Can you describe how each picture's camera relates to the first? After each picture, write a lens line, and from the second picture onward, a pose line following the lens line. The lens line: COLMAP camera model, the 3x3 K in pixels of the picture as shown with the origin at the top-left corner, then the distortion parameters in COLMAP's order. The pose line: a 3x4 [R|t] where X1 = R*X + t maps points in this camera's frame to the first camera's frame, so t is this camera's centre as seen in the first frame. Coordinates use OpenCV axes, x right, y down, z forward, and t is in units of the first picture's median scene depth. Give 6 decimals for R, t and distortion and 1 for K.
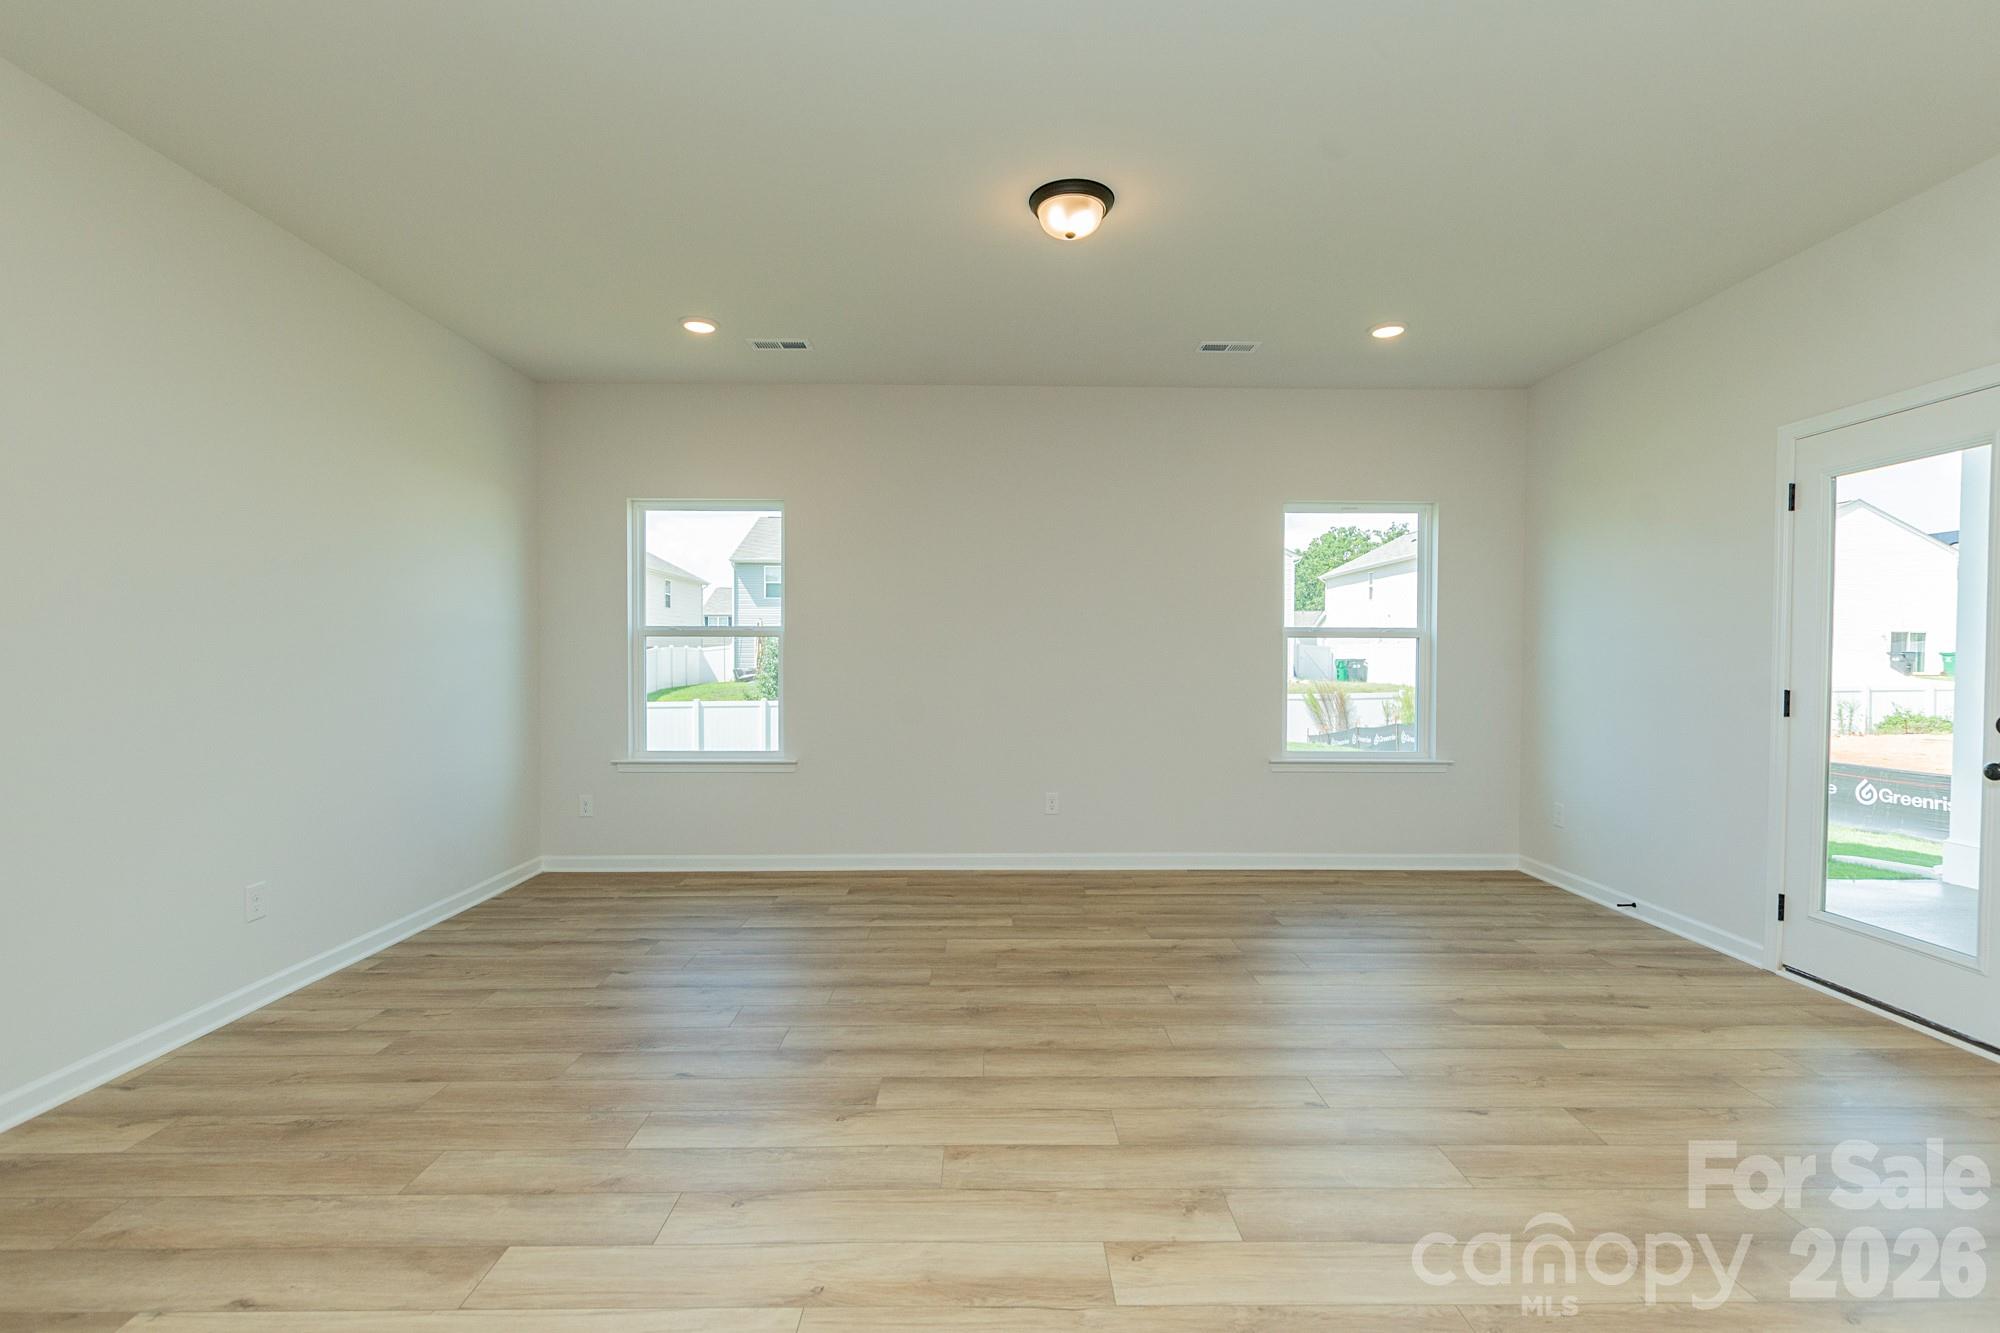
lens RADIAL K [[890.1, 0, 1010.0], [0, 890.1, 685.5], [0, 0, 1]] dist [0.000049, 0.000114]
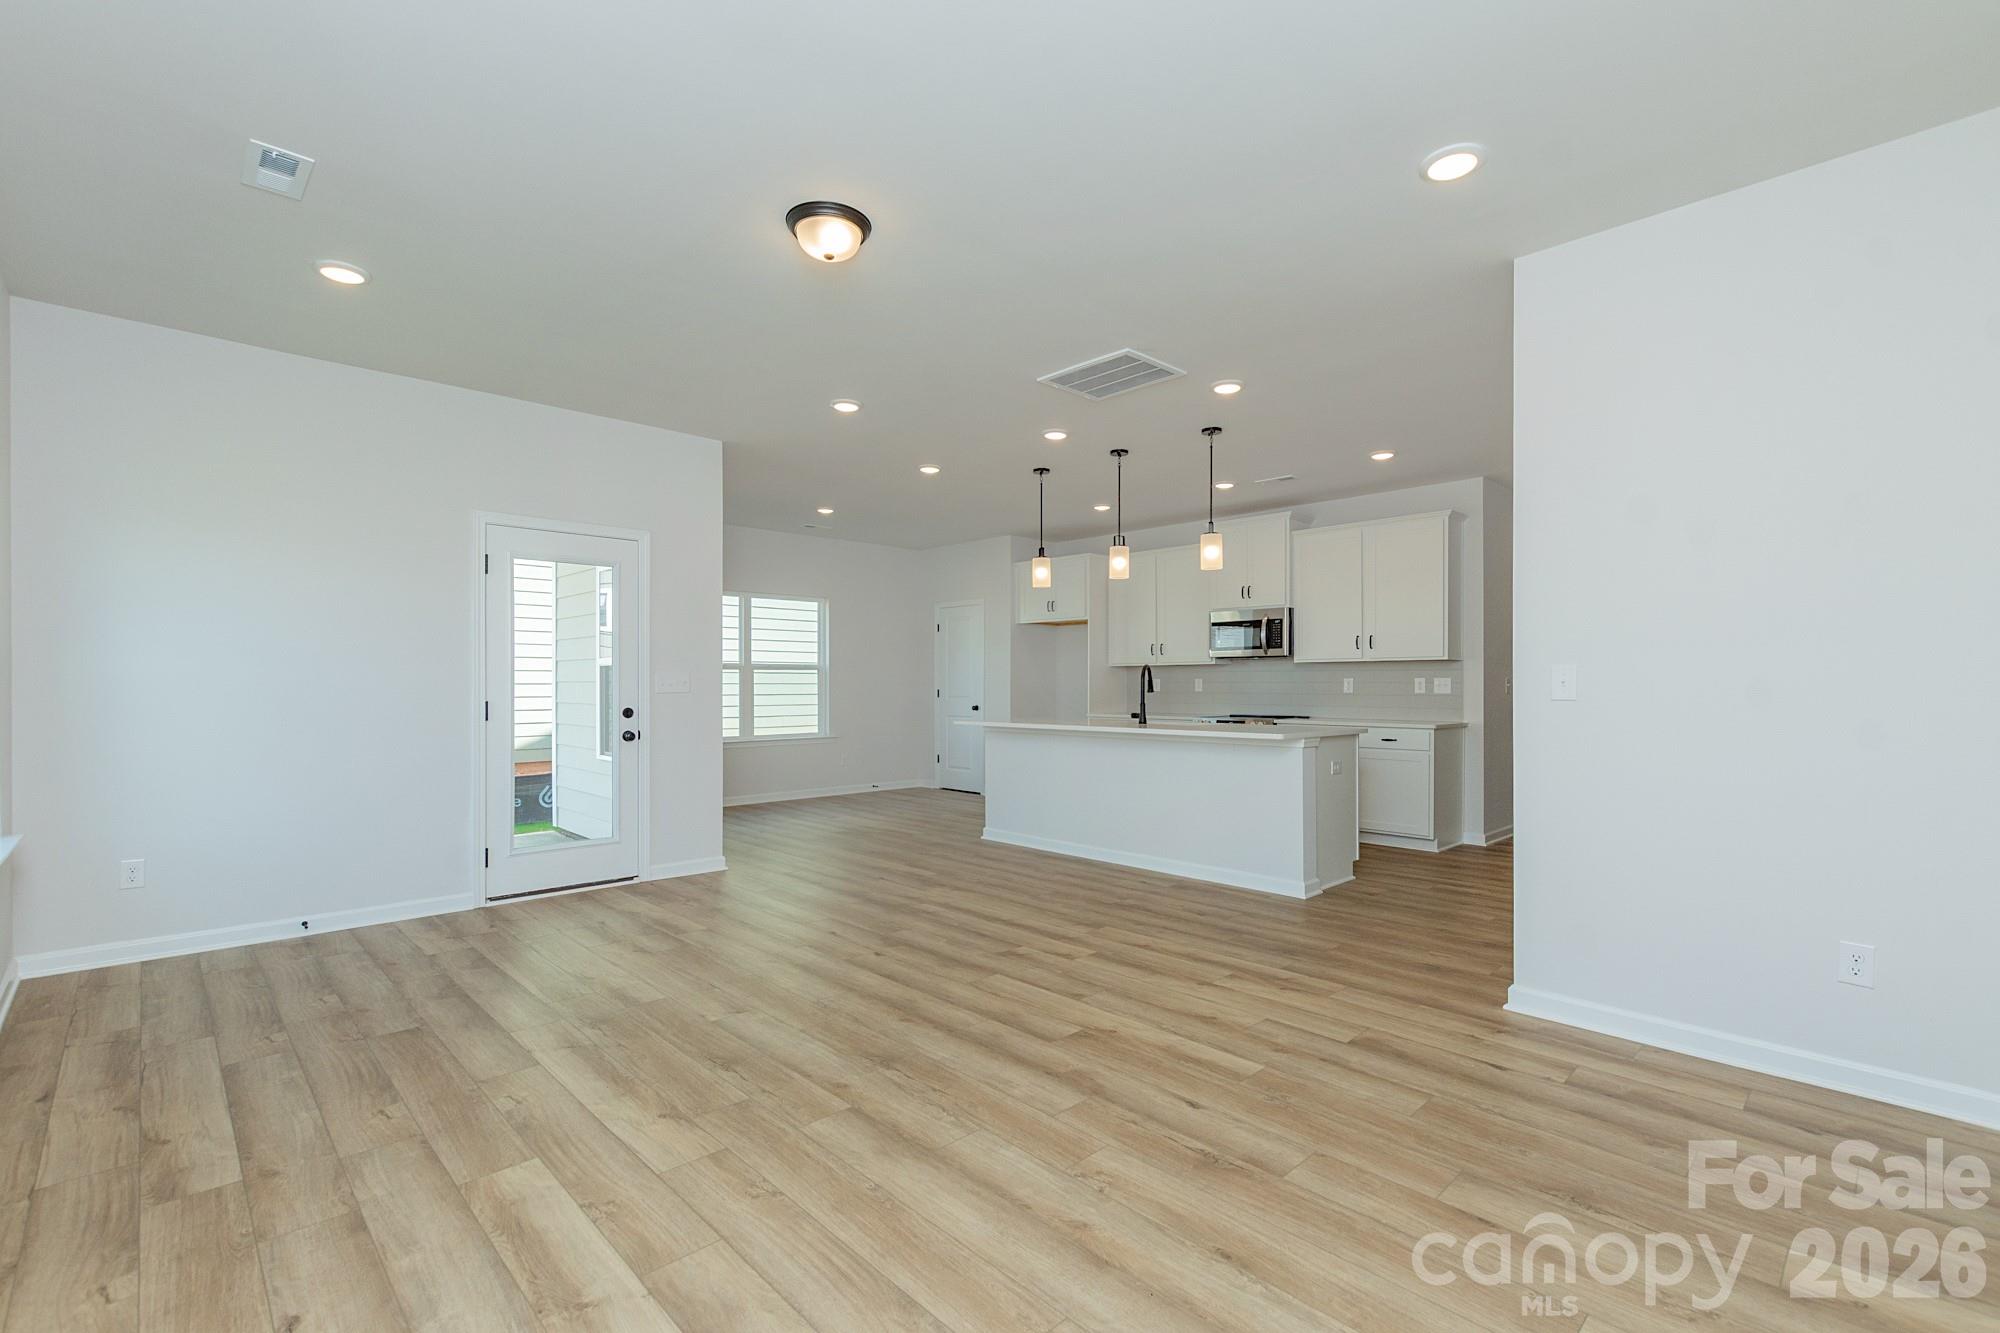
lens RADIAL K [[875.3, 0, 975.0], [0, 875.3, 706.7], [0, 0, 1]] dist [-0.012079, -0.000110]
pose [[-0.654196, -0.023774, 0.755951, -0.617236], [0.023485, 0.998385, 0.051722, -0.039700], [-0.755960, 0.051590, -0.652582, 1.189620]]
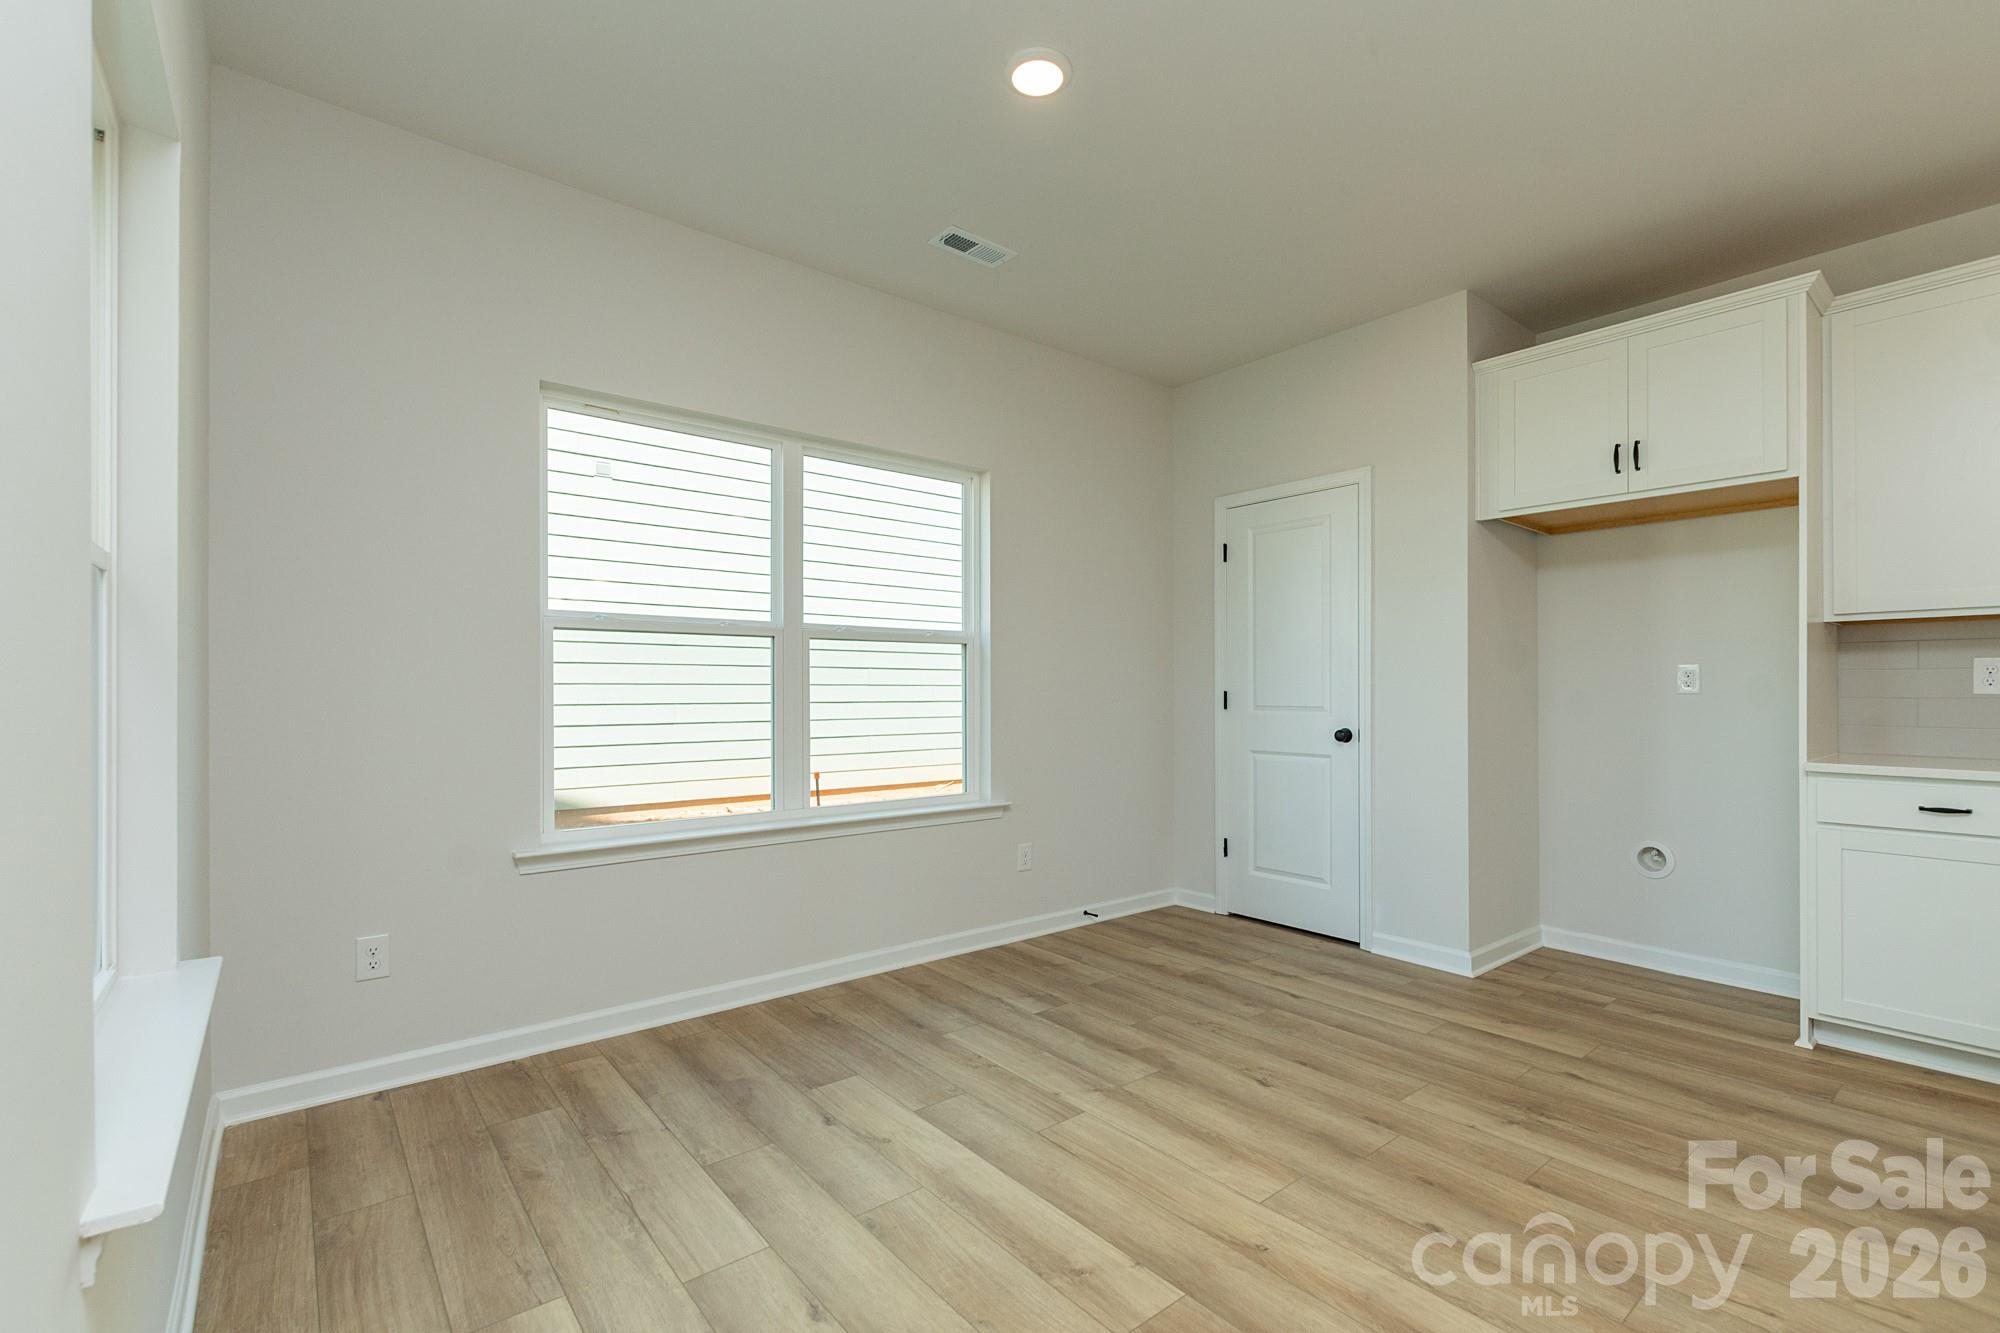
lens RADIAL K [[890.1, 0, 1010.0], [0, 890.1, 685.5], [0, 0, 1]] dist [0.000049, 0.000114]
pose [[-0.627612, -0.002010, 0.778524, 0.721142], [0.020087, 0.999622, 0.018774, 0.006003], [-0.778267, 0.027421, -0.627334, 0.506419]]
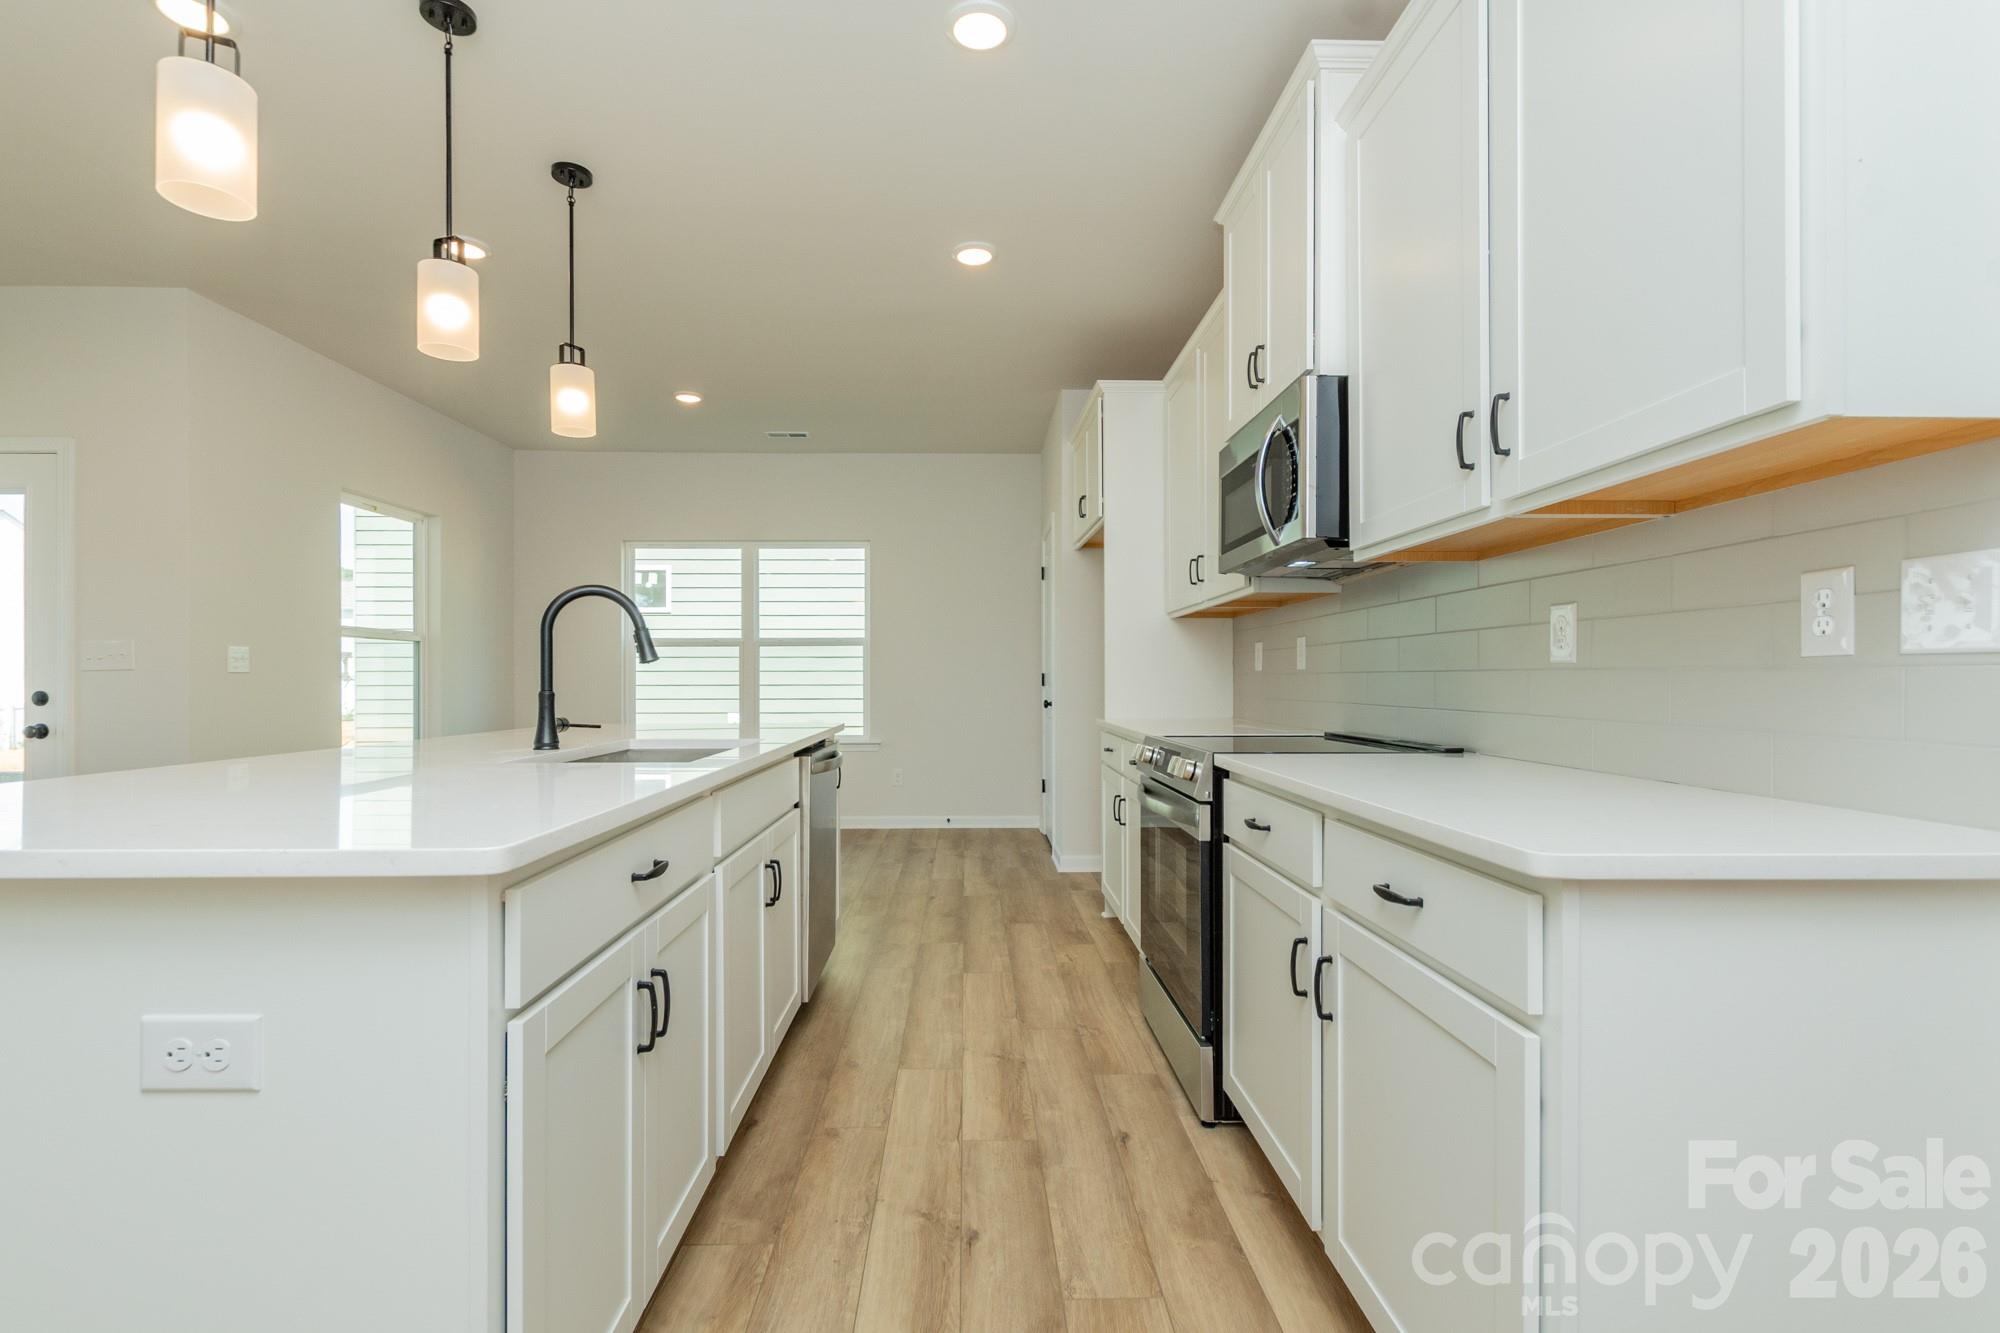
lens RADIAL K [[905.3, 0, 966.8], [0, 905.3, 675.8], [0, 0, 1]] dist [0.001528, 0.000212]
pose [[-0.001981, -0.000143, 0.999998, -0.210090], [0.034693, 0.999398, 0.000211, 0.042657], [-0.999396, 0.034694, -0.001975, -0.322115]]
